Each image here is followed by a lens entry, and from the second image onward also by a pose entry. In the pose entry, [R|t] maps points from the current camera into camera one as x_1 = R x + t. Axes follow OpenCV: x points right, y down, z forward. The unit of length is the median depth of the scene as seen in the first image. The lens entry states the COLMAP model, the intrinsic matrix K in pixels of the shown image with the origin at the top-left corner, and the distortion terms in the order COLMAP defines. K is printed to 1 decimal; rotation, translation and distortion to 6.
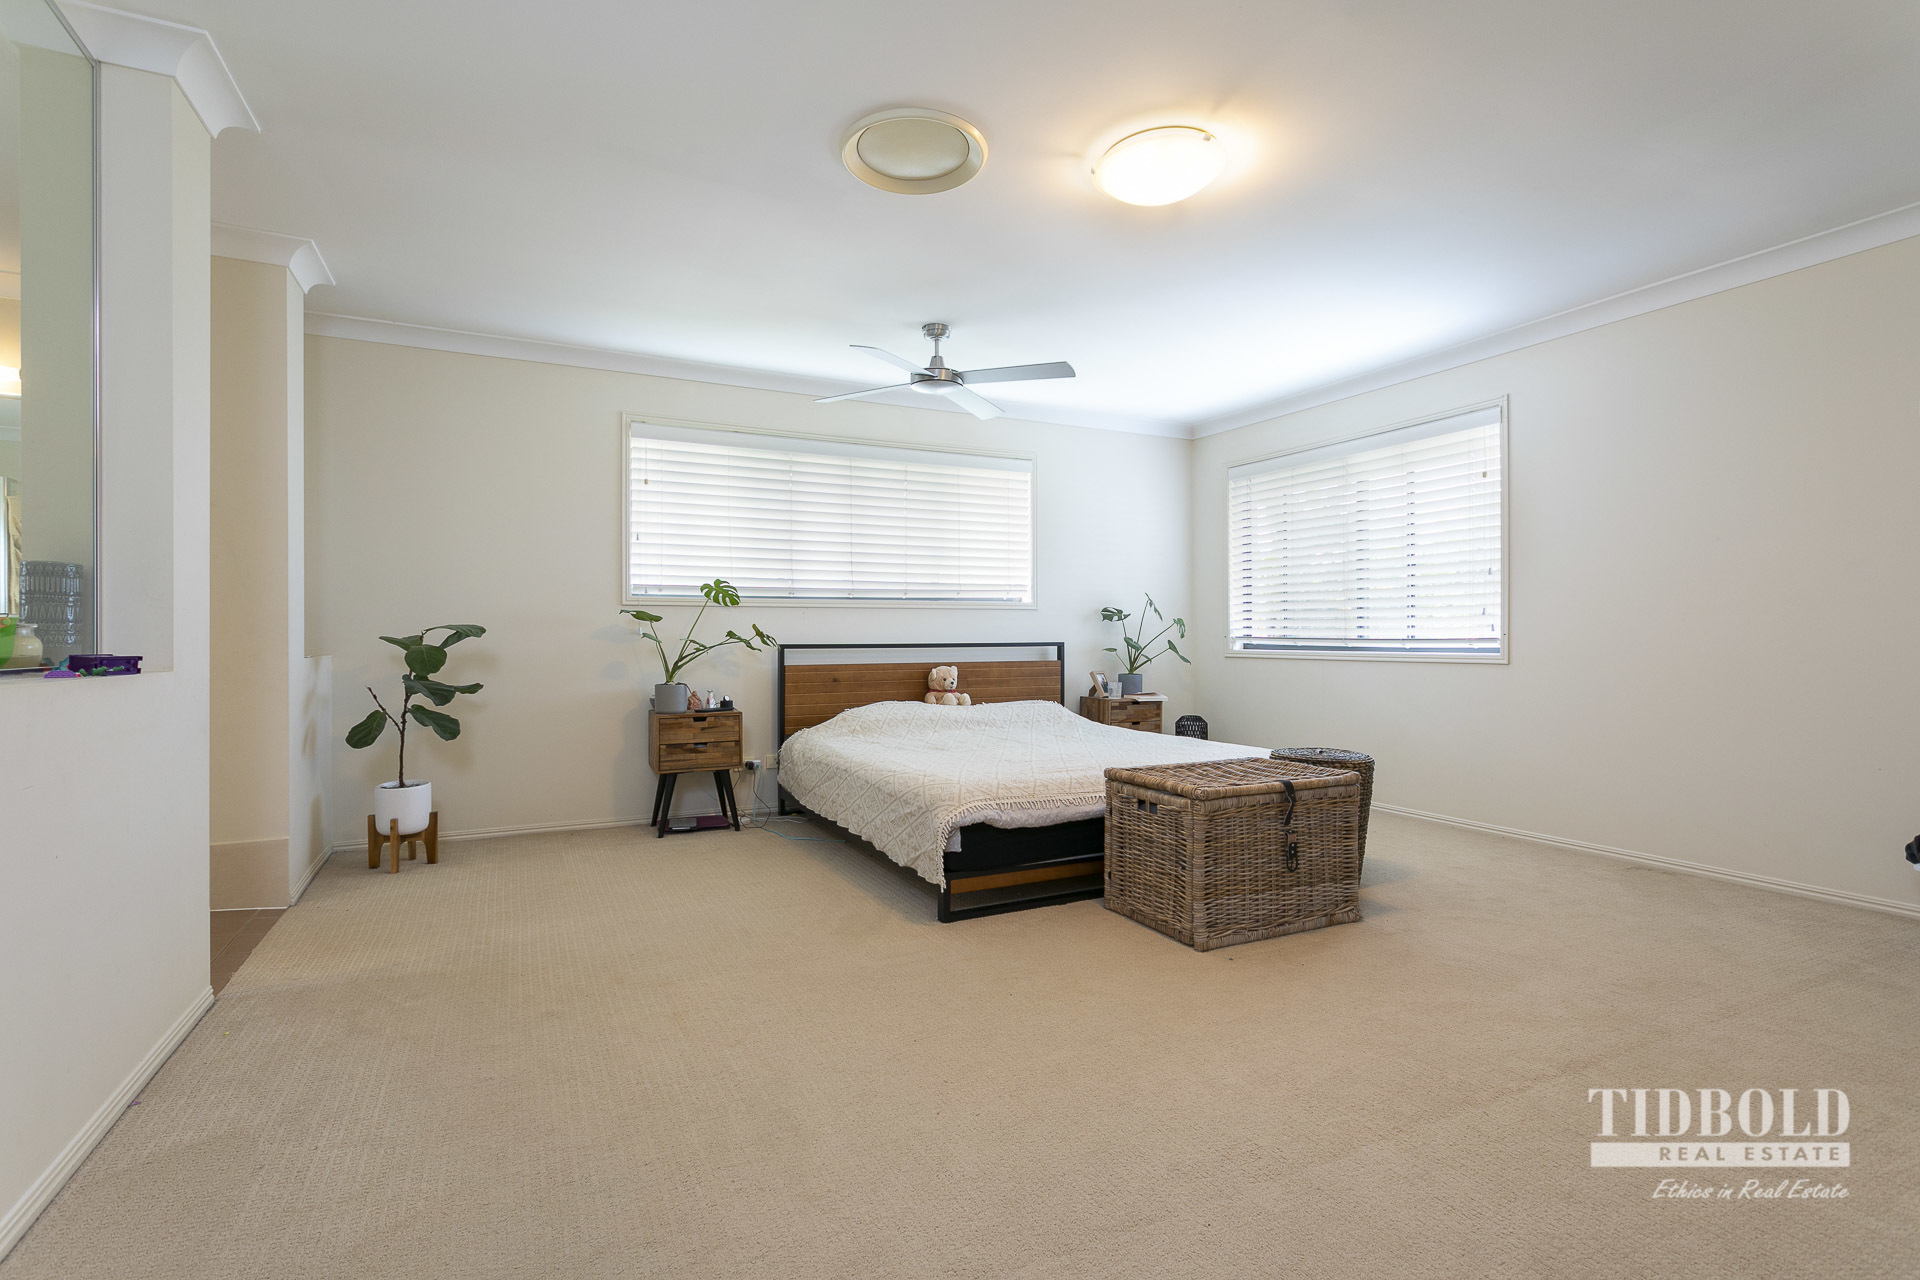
lens RADIAL K [[914.3, 0, 957.2], [0, 914.3, 642.3], [0, 0, 1]] dist [0.000721, 0.000376]
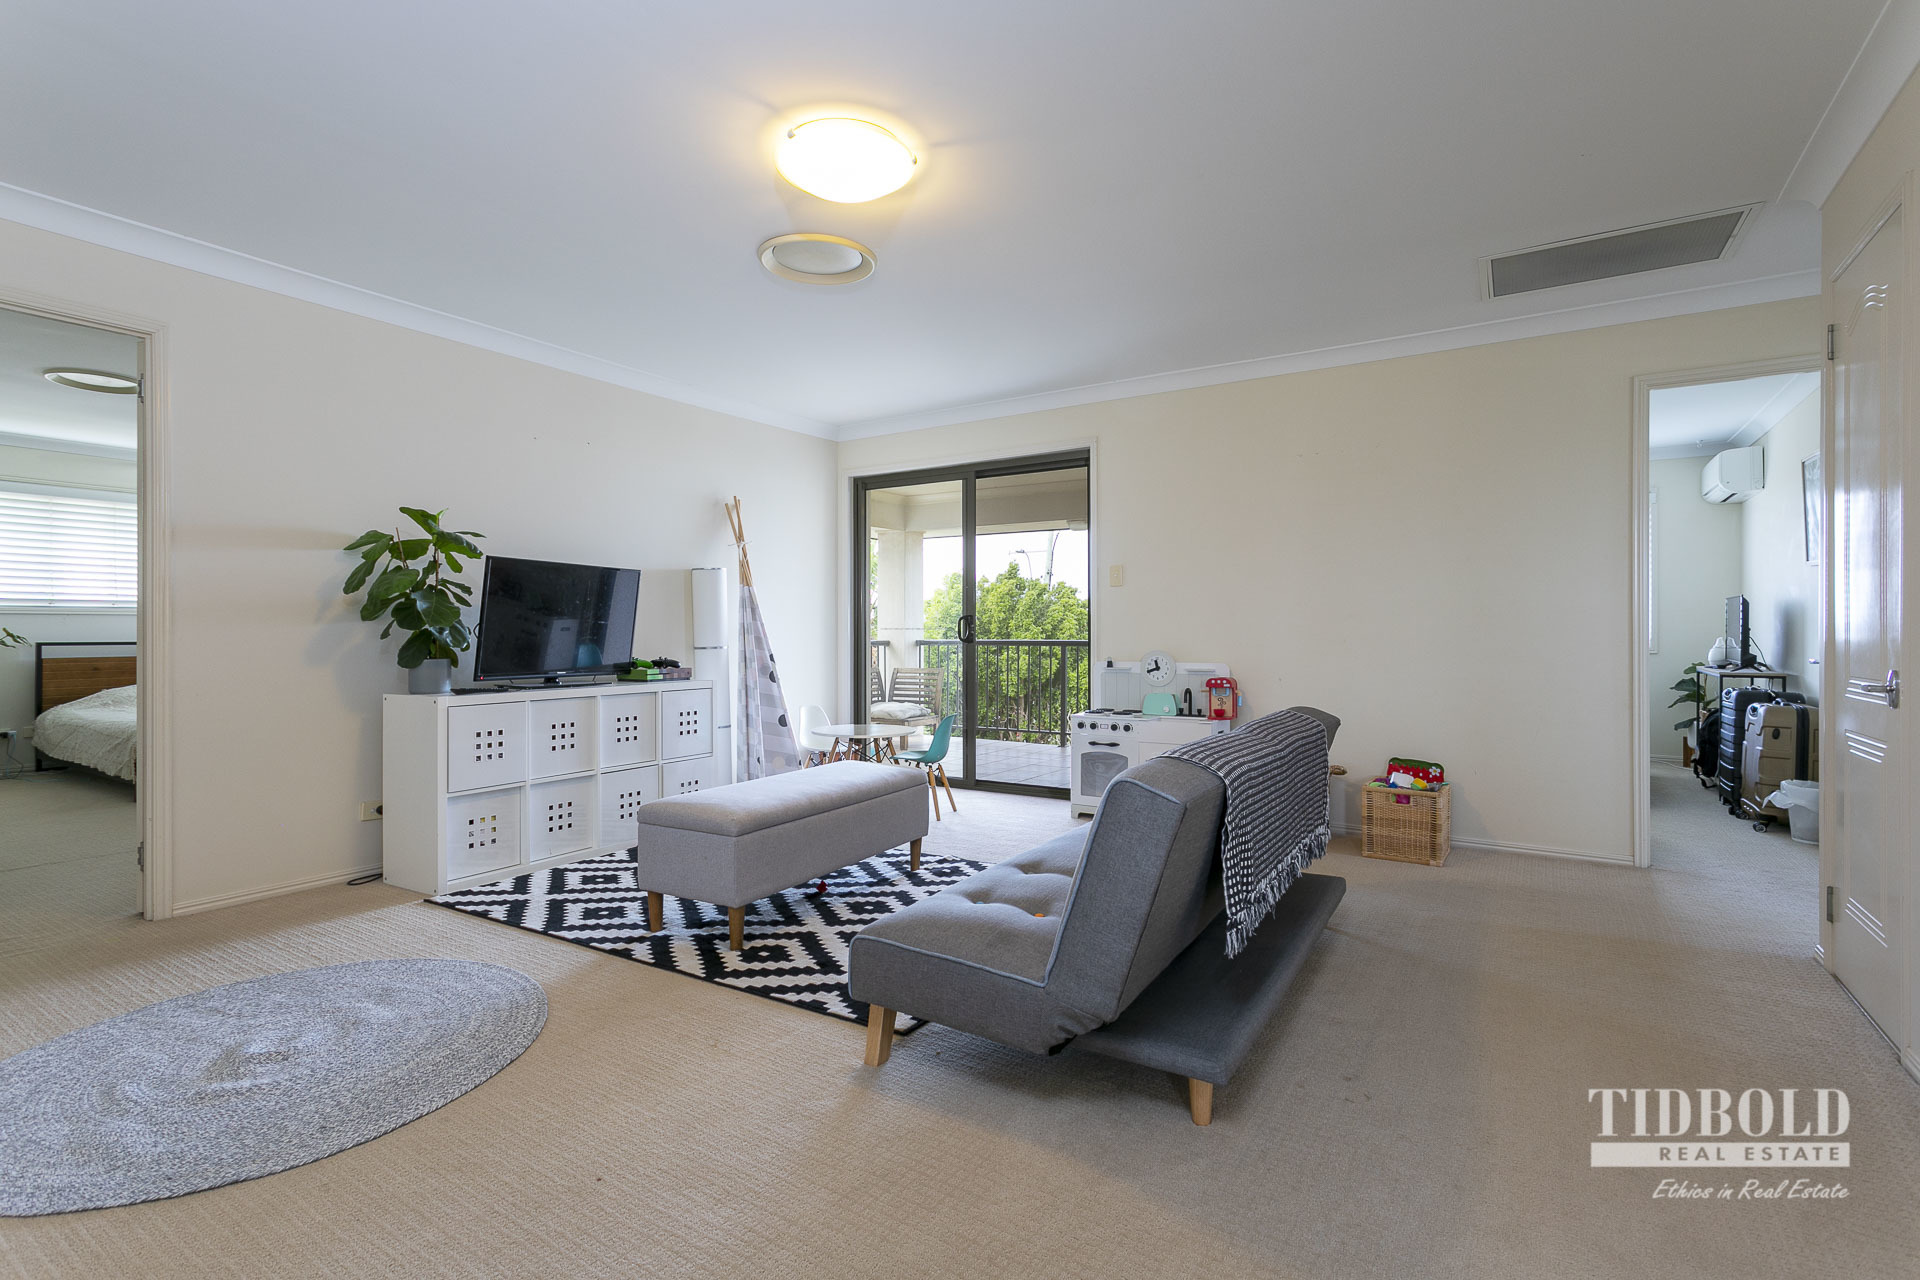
lens RADIAL K [[914.3, 0, 959.9], [0, 914.3, 629.1], [0, 0, 1]] dist [0.000721, 0.000376]
pose [[0.861737, 0.006282, 0.507316, 0.293803], [-0.001966, 0.999957, -0.009042, -0.007776], [-0.507351, 0.006794, 0.861712, -0.850683]]
